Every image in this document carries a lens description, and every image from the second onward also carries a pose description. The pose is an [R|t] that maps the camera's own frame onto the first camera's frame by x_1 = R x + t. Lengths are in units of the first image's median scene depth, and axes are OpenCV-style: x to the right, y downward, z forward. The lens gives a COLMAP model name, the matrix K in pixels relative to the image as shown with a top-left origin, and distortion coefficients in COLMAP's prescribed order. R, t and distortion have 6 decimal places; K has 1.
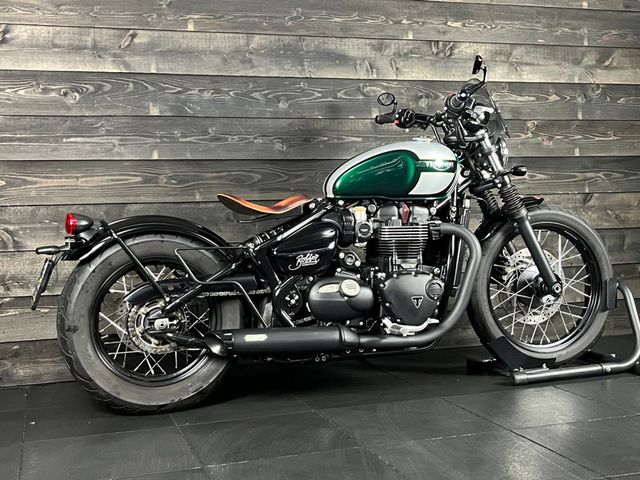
lens RADIAL K [[811.1, 0, 320.0], [0, 811.1, 240.0], [0, 0, 1]] dist [0.027598, 0.027464]
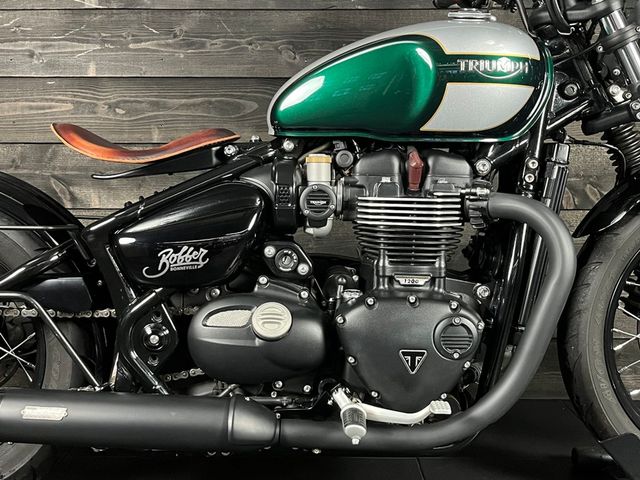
lens RADIAL K [[747.6, 0, 320.0], [0, 747.6, 240.0], [0, 0, 1]] dist [0.011409, -0.001291]
pose [[0.948220, 0.058414, -0.312198, 0.191836], [-0.037715, 0.996696, 0.071935, -0.021415], [0.315368, -0.056436, 0.947290, 0.556800]]
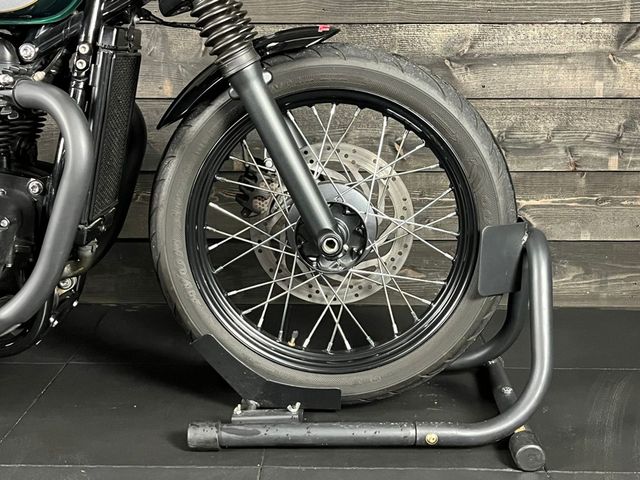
lens RADIAL K [[847.7, 0, 320.0], [0, 847.7, 240.0], [0, 0, 1]] dist [0.038248, 0.002871]
pose [[0.946594, 0.097275, -0.307404, 0.450245], [-0.036069, 0.979367, 0.198844, -0.034391], [0.320404, -0.177137, 0.930572, 0.611320]]
